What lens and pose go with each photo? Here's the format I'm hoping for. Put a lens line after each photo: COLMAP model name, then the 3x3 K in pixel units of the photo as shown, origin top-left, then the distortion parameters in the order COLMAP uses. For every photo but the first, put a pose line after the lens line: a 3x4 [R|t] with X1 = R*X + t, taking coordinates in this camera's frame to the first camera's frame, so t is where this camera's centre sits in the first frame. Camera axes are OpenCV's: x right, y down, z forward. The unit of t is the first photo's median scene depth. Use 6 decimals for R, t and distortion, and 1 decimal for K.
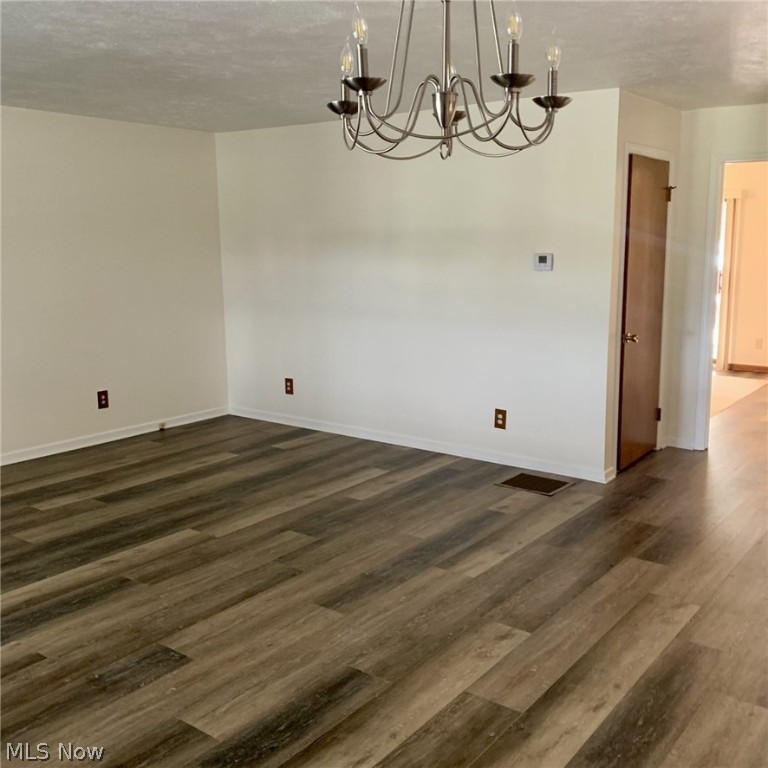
lens RADIAL K [[844.7, 0, 381.8], [0, 844.7, 380.7], [0, 0, 1]] dist [0.088054, -0.281117]
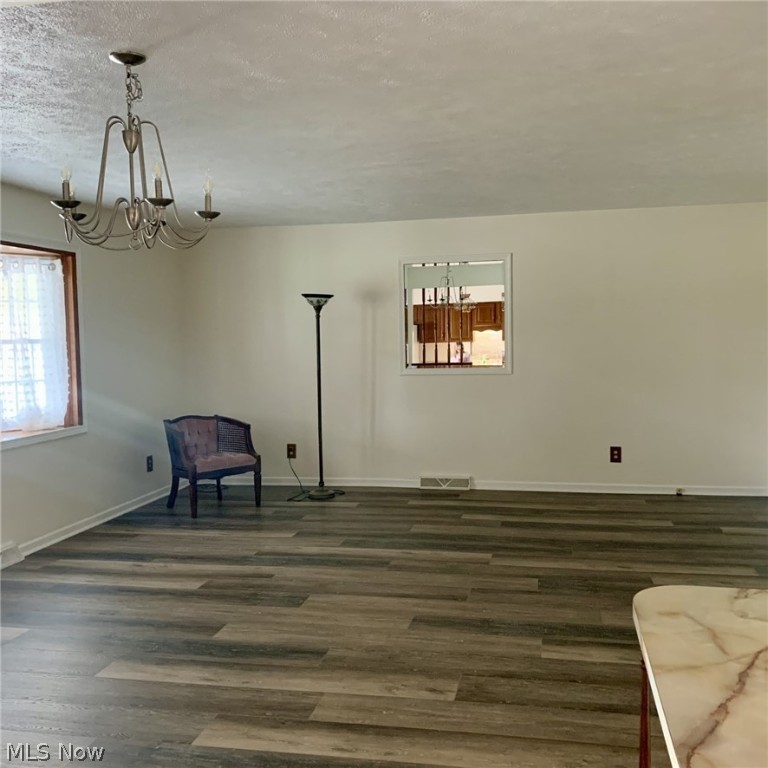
lens RADIAL K [[792.4, 0, 384.0], [0, 792.4, 384.0], [0, 0, 1]] dist [0.071619, -0.188280]
pose [[0.445858, 0.068771, -0.892458, 0.871980], [-0.144776, 0.989457, 0.003918, -0.055817], [0.883318, 0.127460, 0.451114, 0.424084]]
